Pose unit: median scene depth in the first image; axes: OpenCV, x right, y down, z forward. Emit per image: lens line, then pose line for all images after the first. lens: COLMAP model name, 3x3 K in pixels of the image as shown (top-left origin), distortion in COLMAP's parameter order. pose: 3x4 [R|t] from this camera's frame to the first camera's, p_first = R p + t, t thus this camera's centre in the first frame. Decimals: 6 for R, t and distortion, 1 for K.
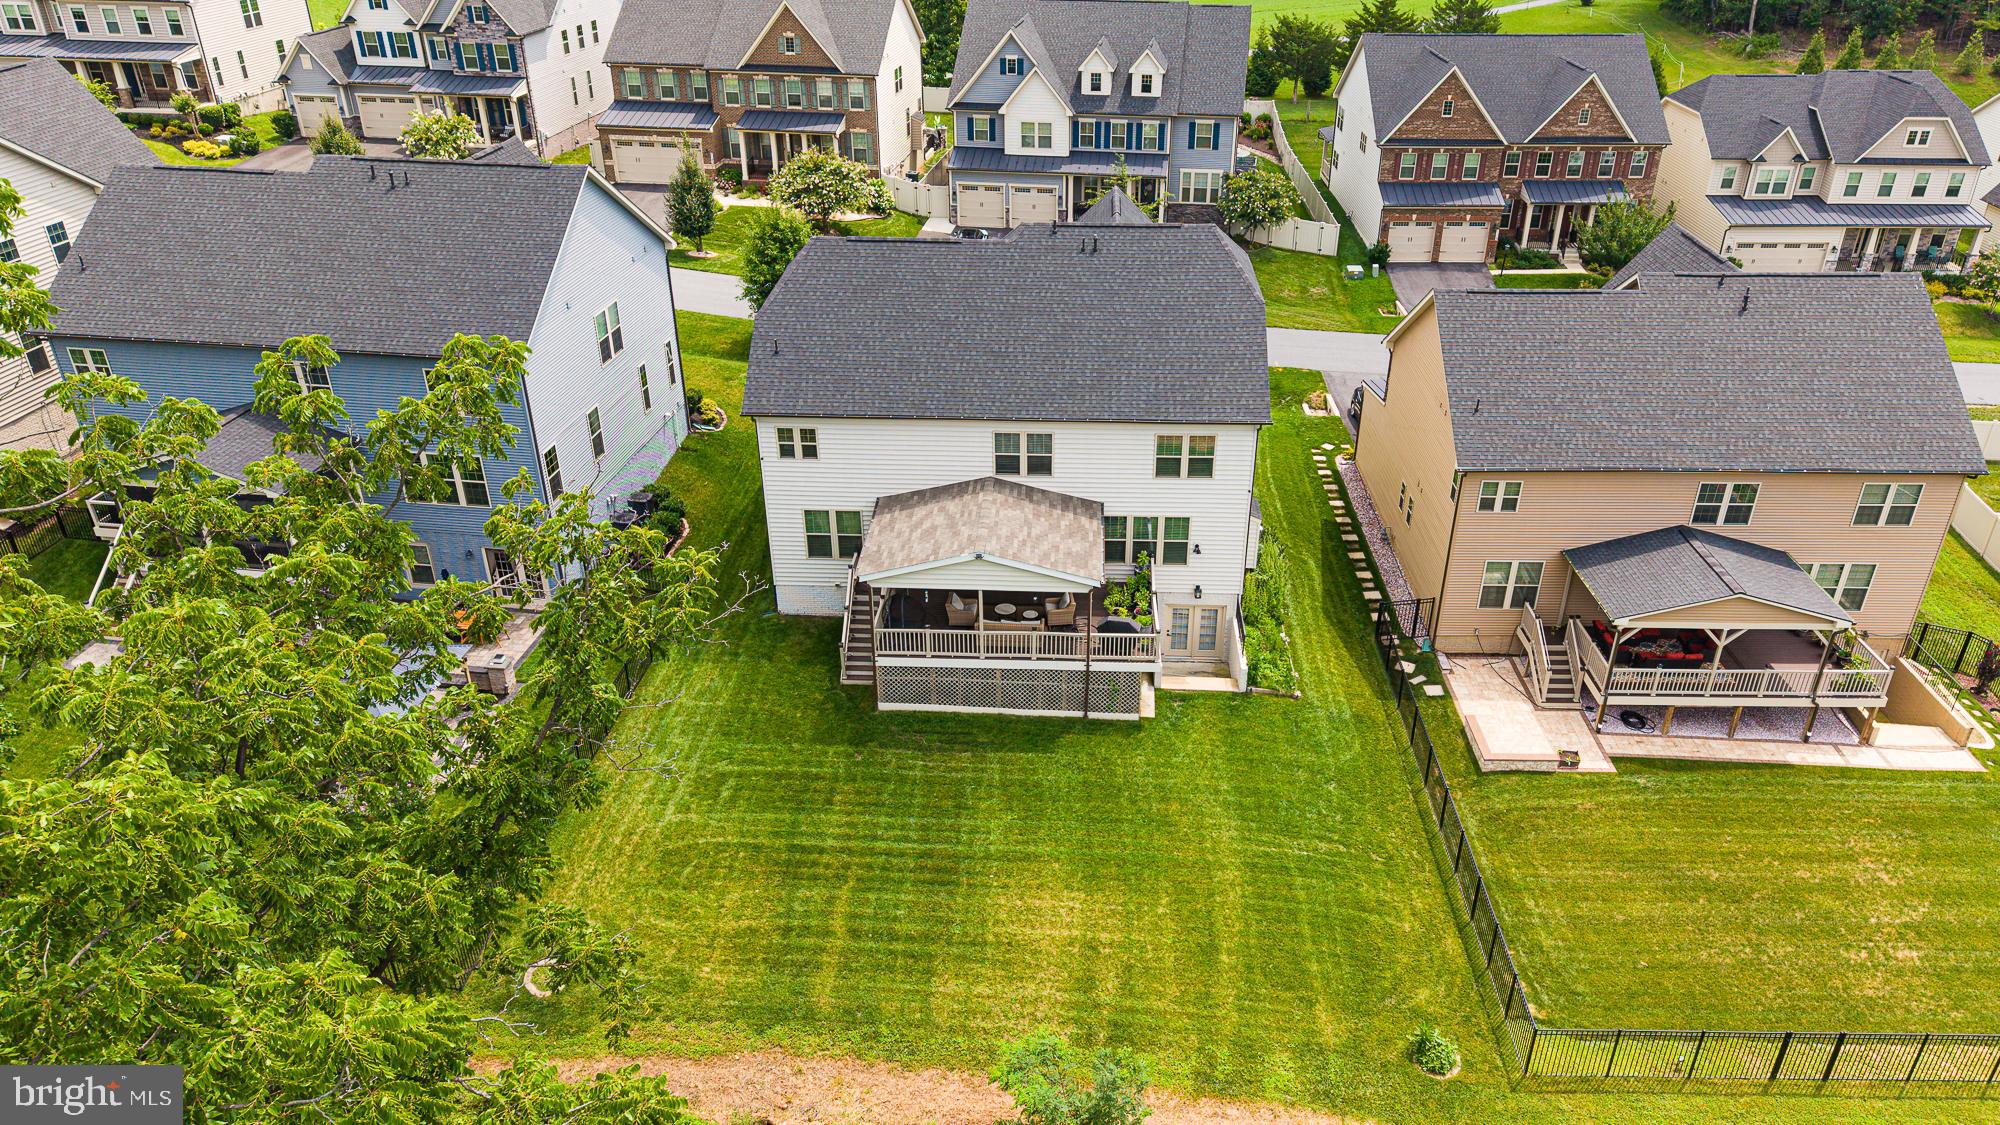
lens RADIAL K [[1392.1, 0, 1014.0], [0, 1392.1, 606.4], [0, 0, 1]] dist [0.039551, -0.050501]
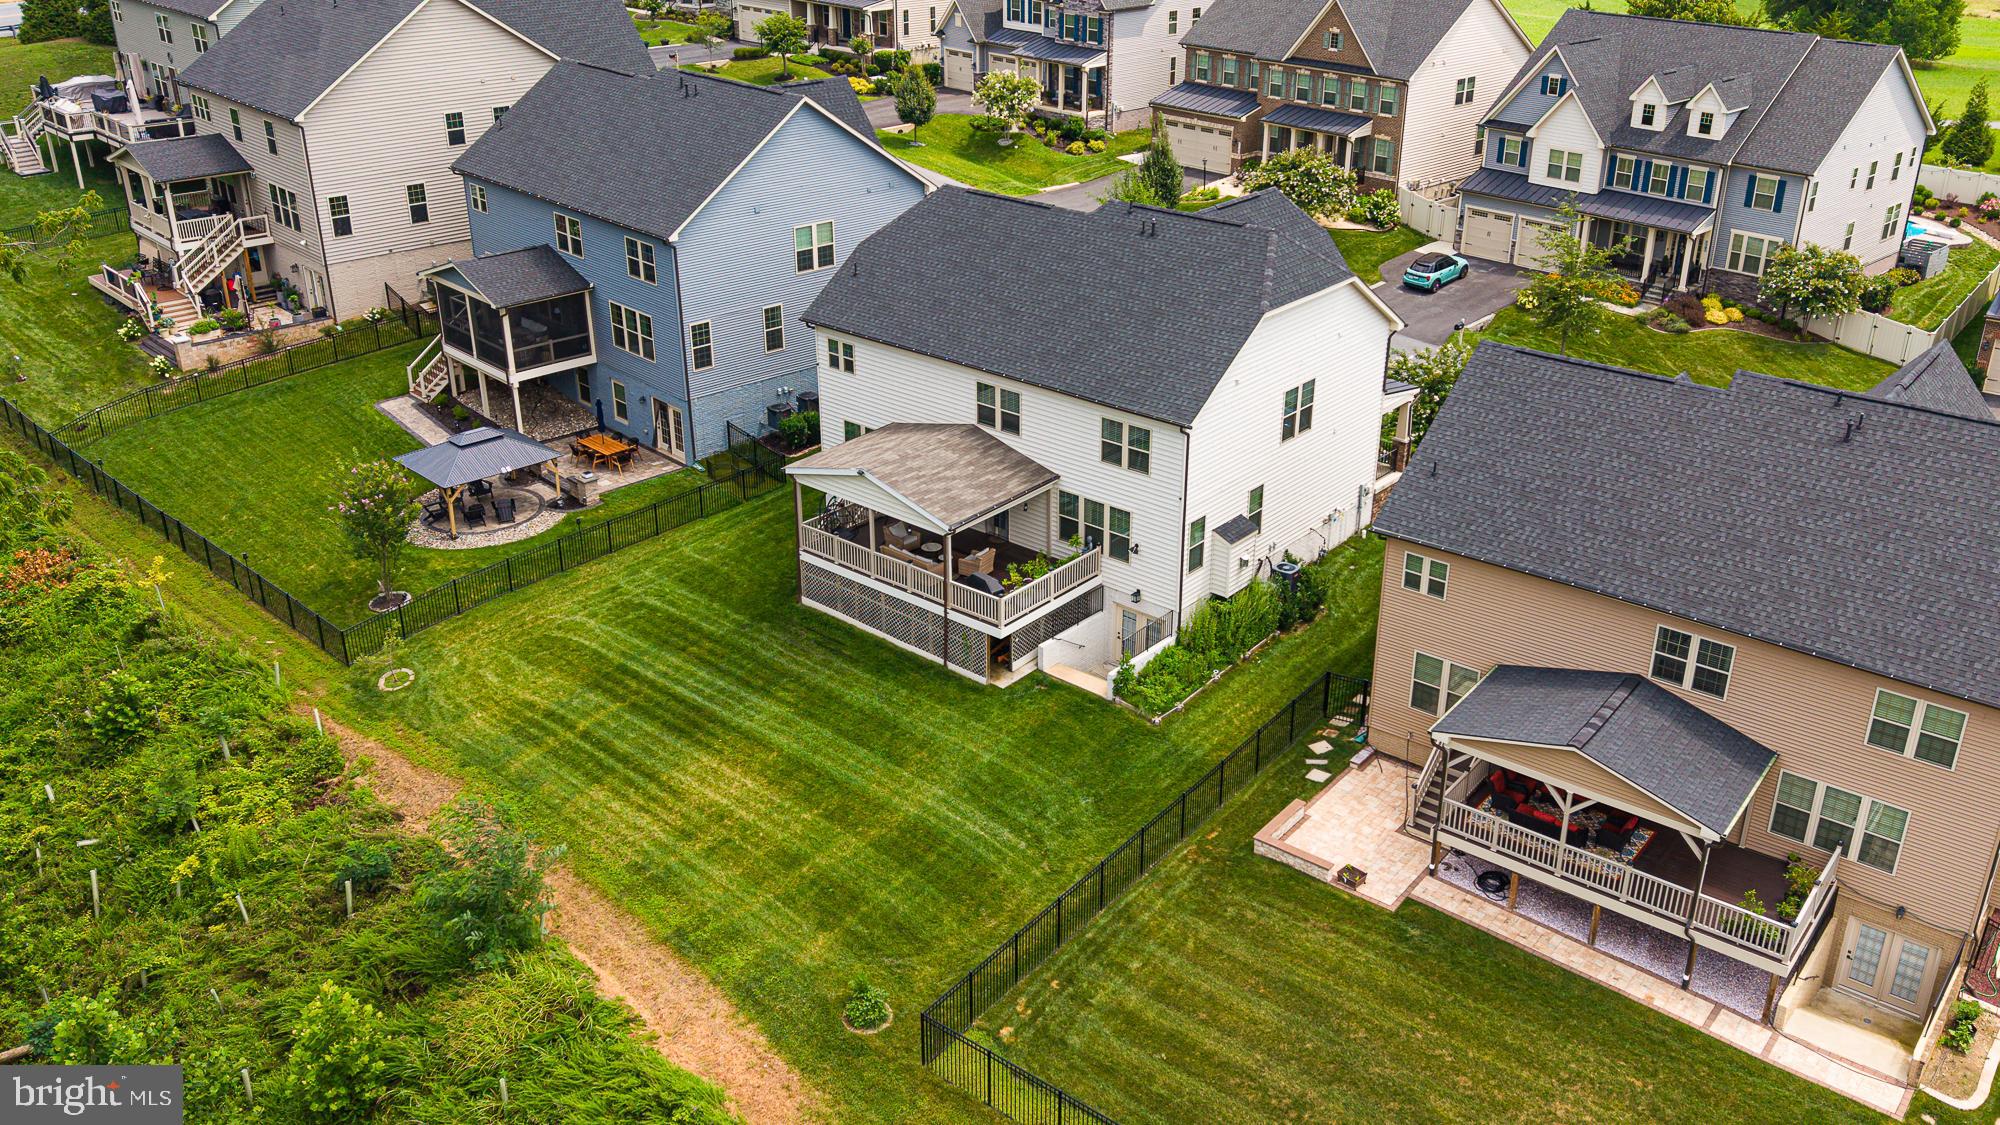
lens RADIAL K [[1634.4, 0, 1003.6], [0, 1634.4, 565.1], [0, 0, 1]] dist [0.034054, -0.044417]
pose [[0.790398, 0.265721, -0.551963, 0.665863], [-0.310586, 0.950459, 0.012810, -0.016615], [0.528022, 0.161307, 0.833770, 0.025936]]
